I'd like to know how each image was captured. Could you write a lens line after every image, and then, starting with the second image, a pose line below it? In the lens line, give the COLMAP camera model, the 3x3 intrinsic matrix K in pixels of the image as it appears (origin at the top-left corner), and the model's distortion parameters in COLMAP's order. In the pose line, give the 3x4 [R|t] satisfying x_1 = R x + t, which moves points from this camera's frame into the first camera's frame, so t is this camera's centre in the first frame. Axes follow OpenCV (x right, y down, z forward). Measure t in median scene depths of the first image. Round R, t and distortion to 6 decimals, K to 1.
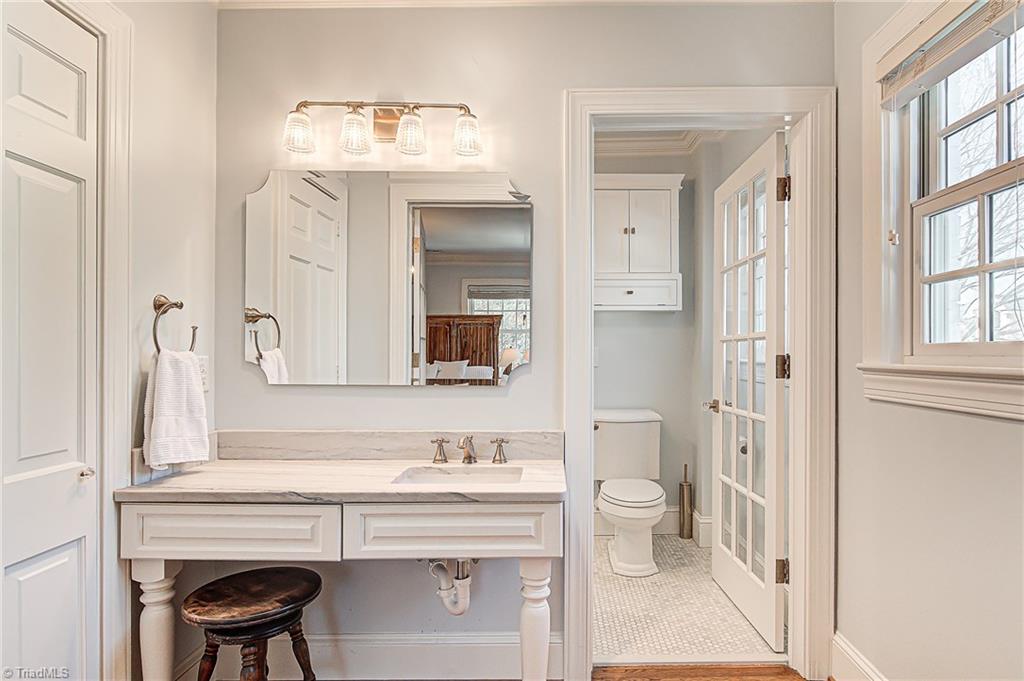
lens RADIAL K [[549.2, 0, 511.8], [0, 549.2, 357.7], [0, 0, 1]] dist [0.003588, -0.000349]
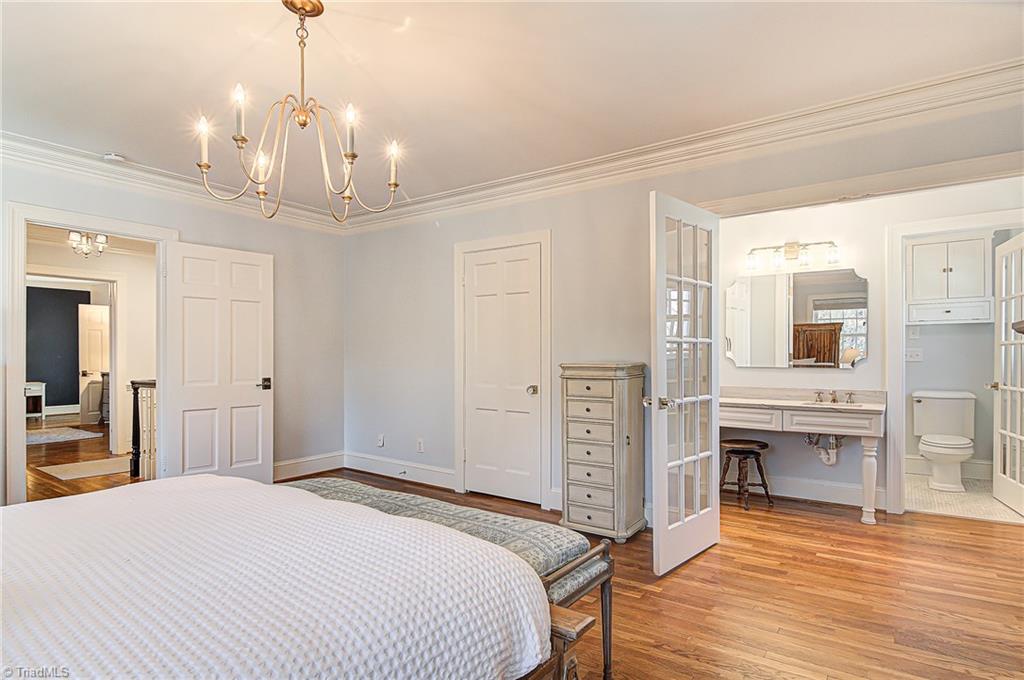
lens RADIAL K [[549.2, 0, 511.8], [0, 549.2, 357.2], [0, 0, 1]] dist [0.003588, -0.000349]
pose [[0.853391, -0.002881, -0.521263, -0.017064], [0.002545, 0.999996, -0.001362, 0.003993], [0.521264, -0.000164, 0.853395, -0.893039]]
